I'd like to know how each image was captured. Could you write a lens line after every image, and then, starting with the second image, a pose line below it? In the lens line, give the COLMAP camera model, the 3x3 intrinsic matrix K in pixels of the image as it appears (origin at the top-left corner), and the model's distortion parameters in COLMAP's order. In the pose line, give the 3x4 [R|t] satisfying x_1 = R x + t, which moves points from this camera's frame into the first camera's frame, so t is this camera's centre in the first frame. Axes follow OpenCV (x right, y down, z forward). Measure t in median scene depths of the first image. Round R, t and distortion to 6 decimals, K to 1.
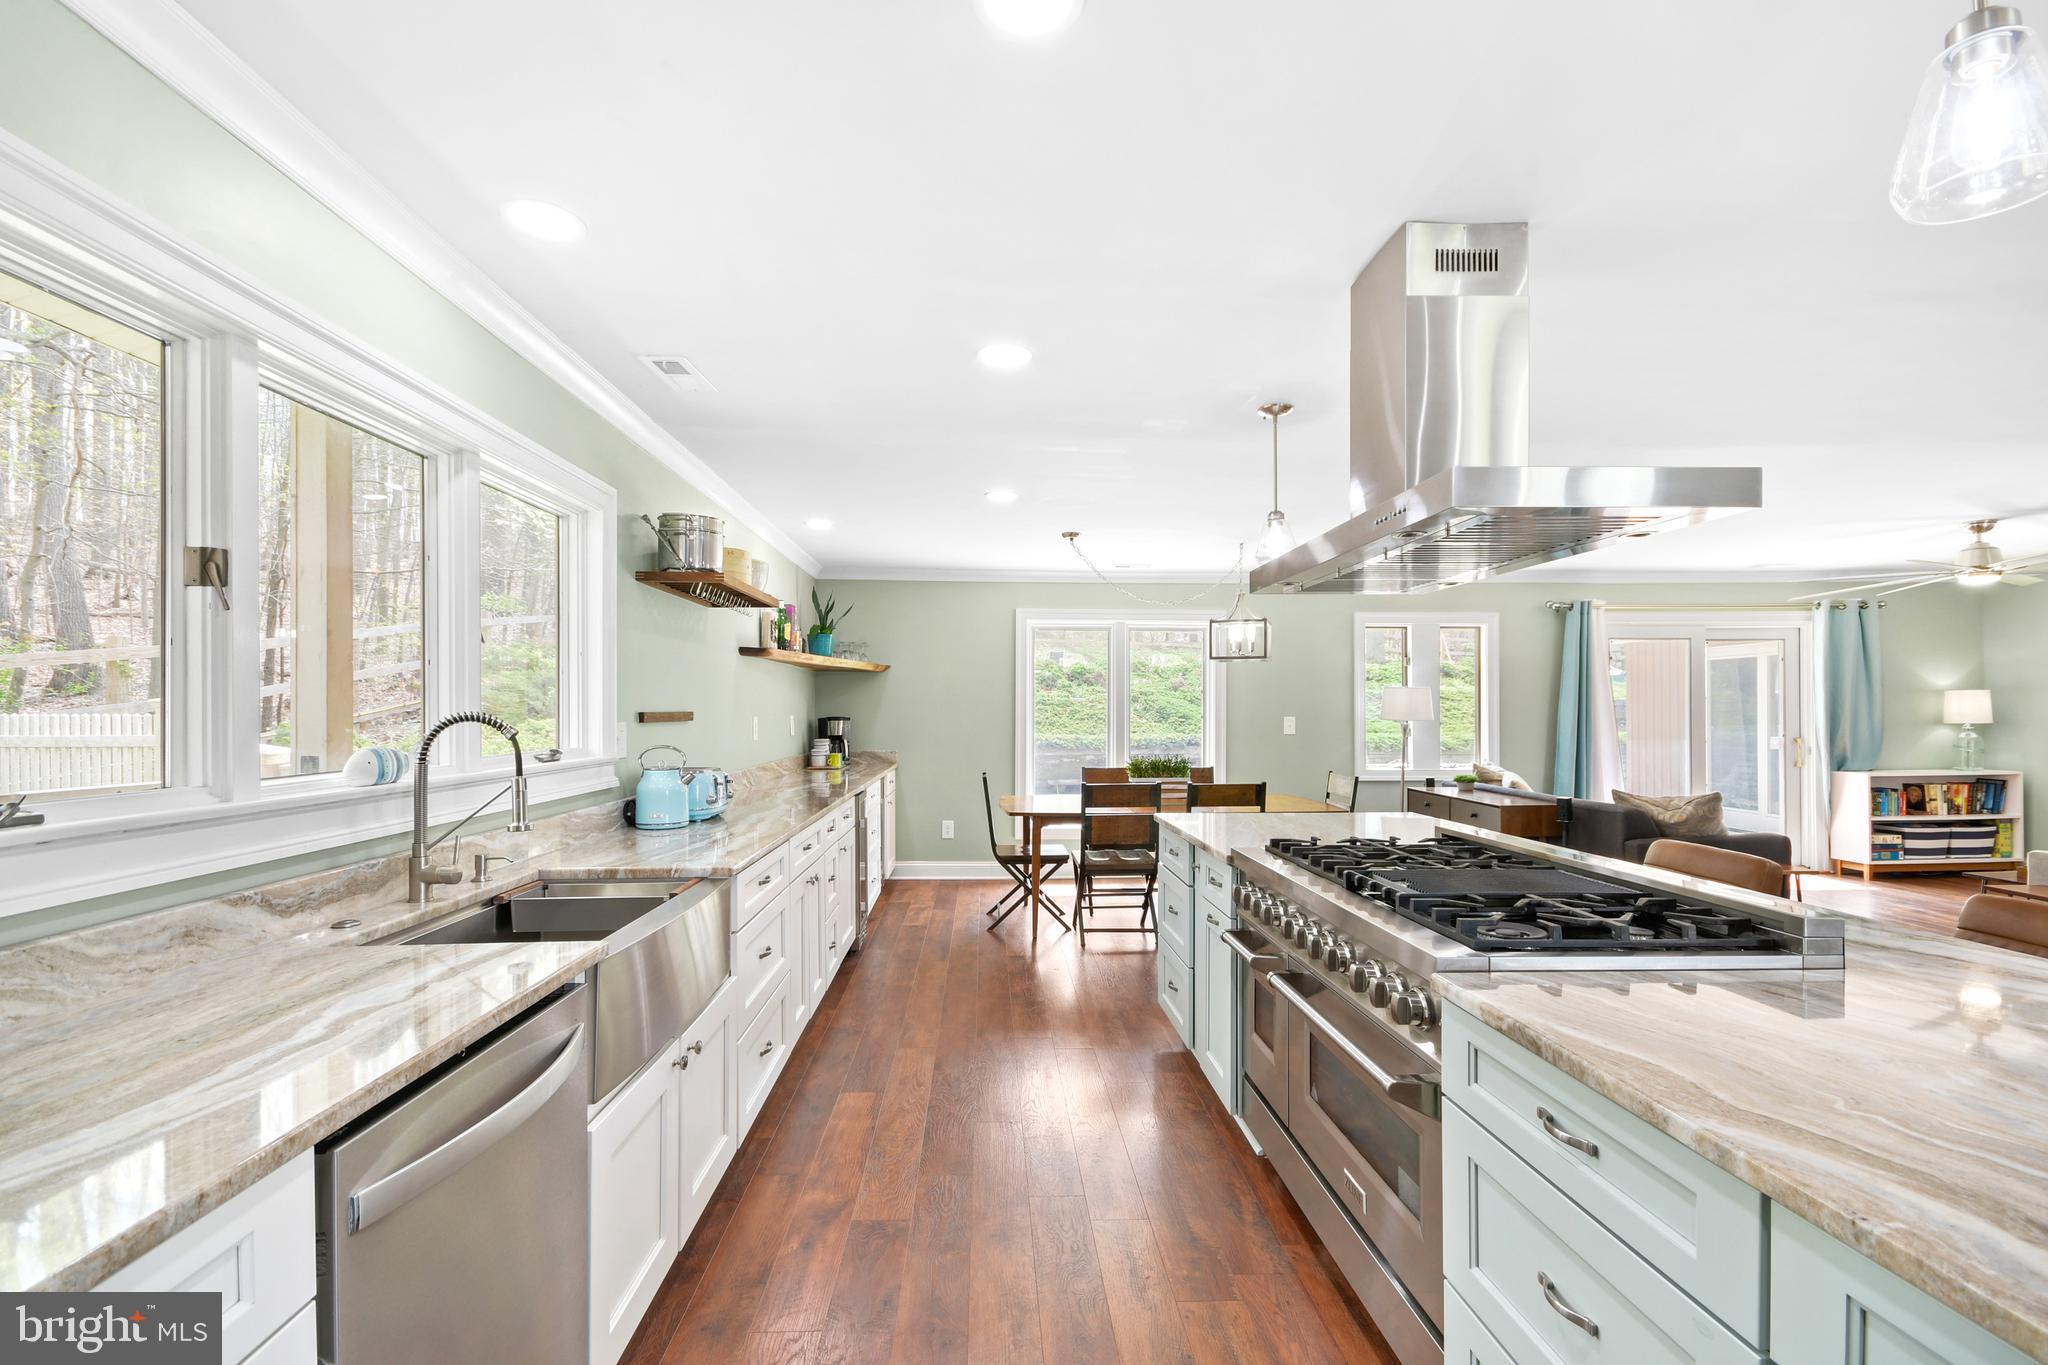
lens RADIAL K [[894.7, 0, 1029.2], [0, 894.7, 698.6], [0, 0, 1]] dist [0.014830, -0.007763]
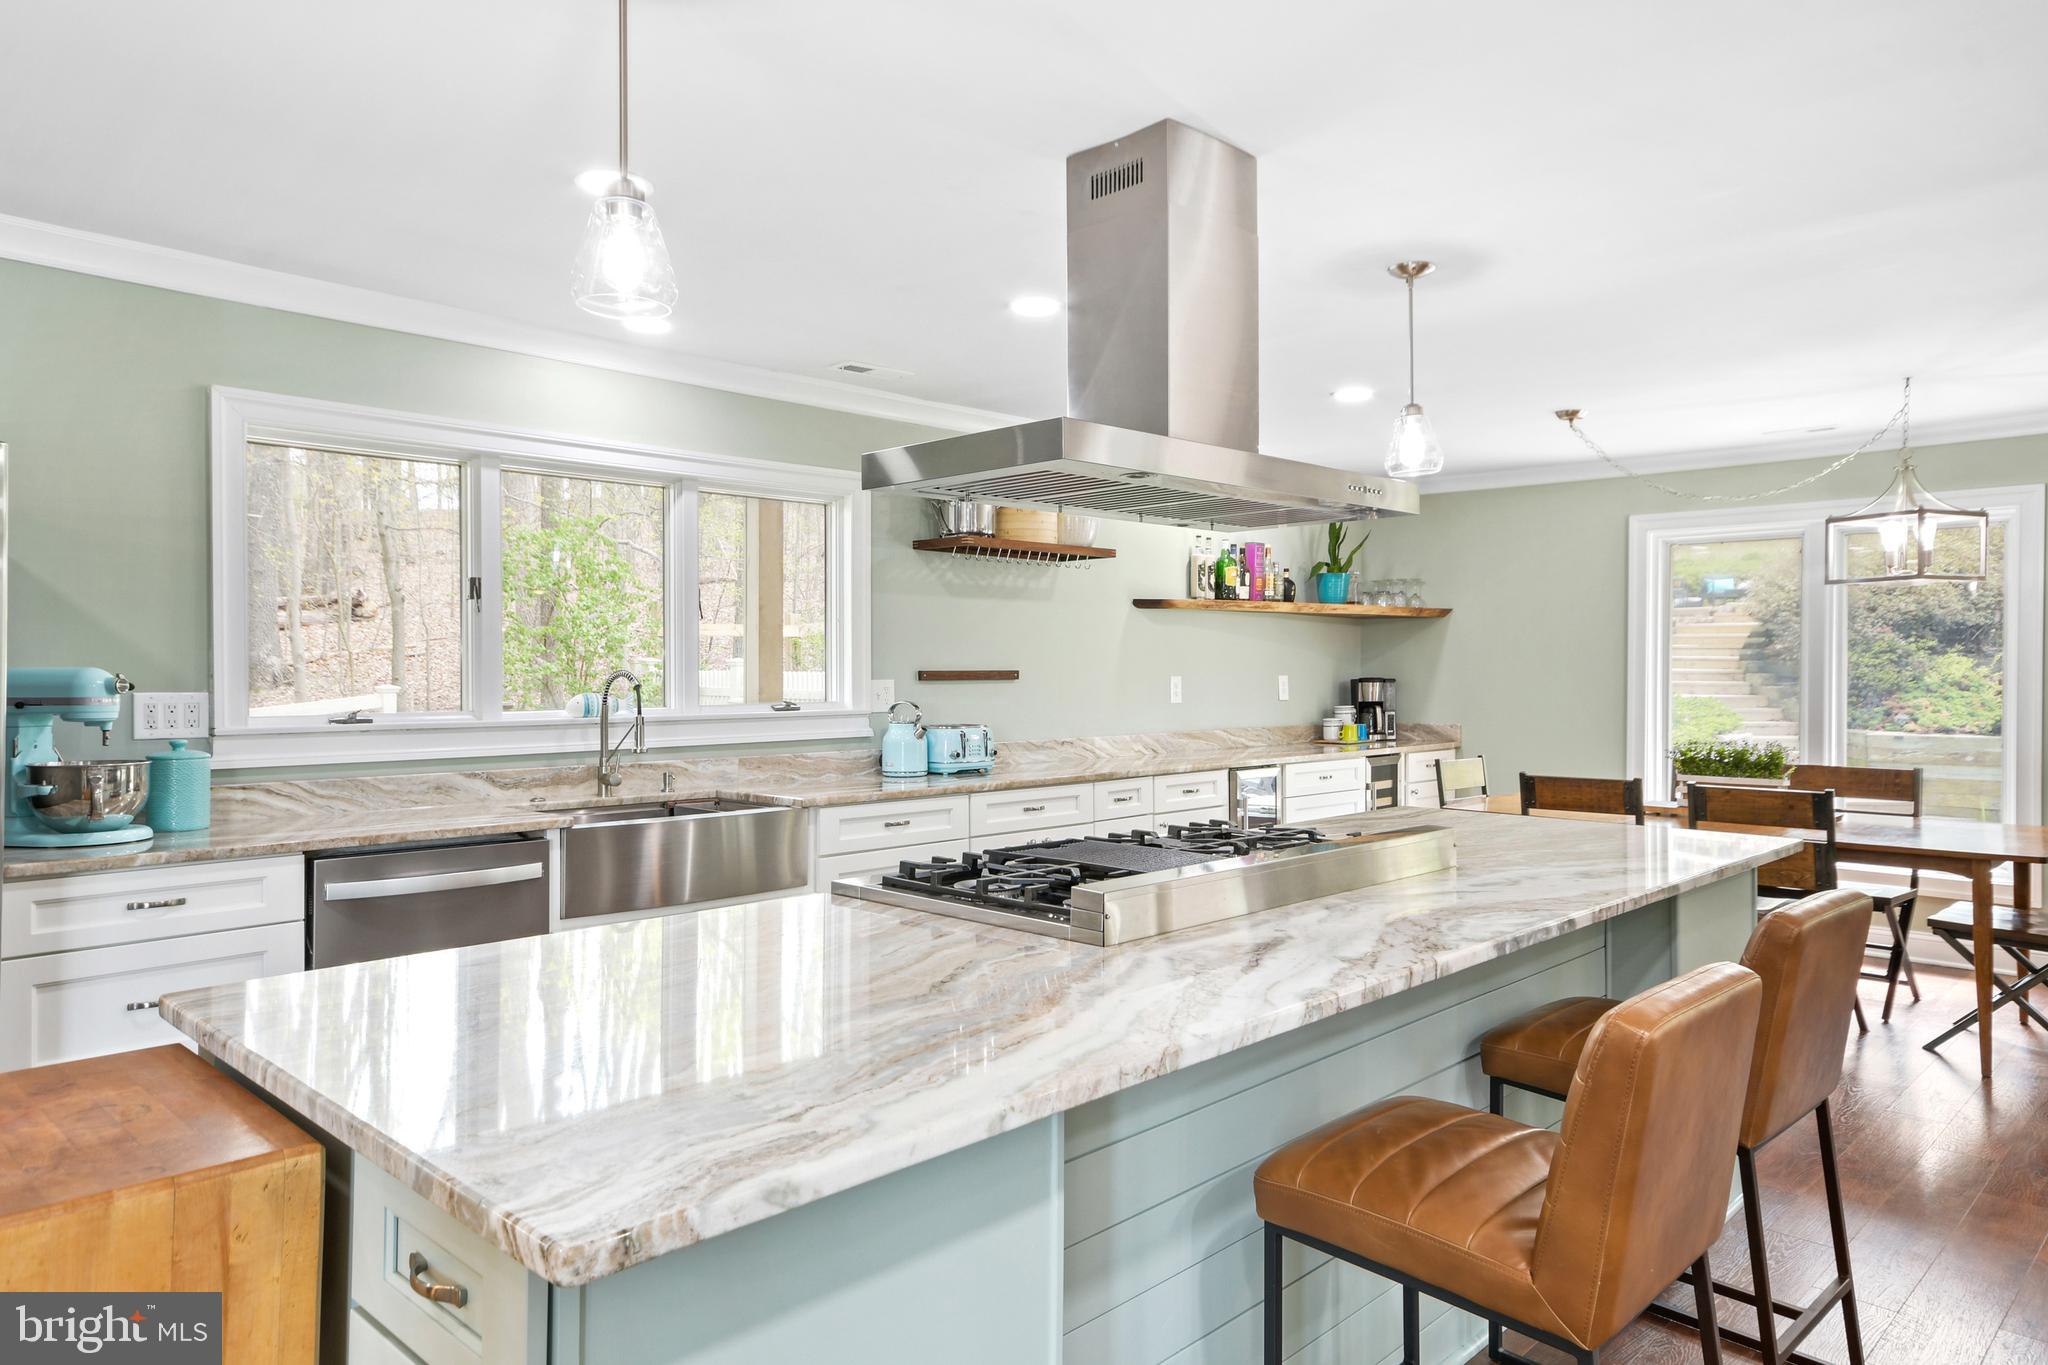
lens RADIAL K [[1319.1, 0, 1012.2], [0, 1319.1, 669.7], [0, 0, 1]] dist [0.017794, 0.002156]
pose [[0.677306, 0.006374, -0.735673, 0.513286], [0.005370, 0.999893, 0.013608, -0.004528], [0.735681, -0.013168, 0.677200, 0.003443]]
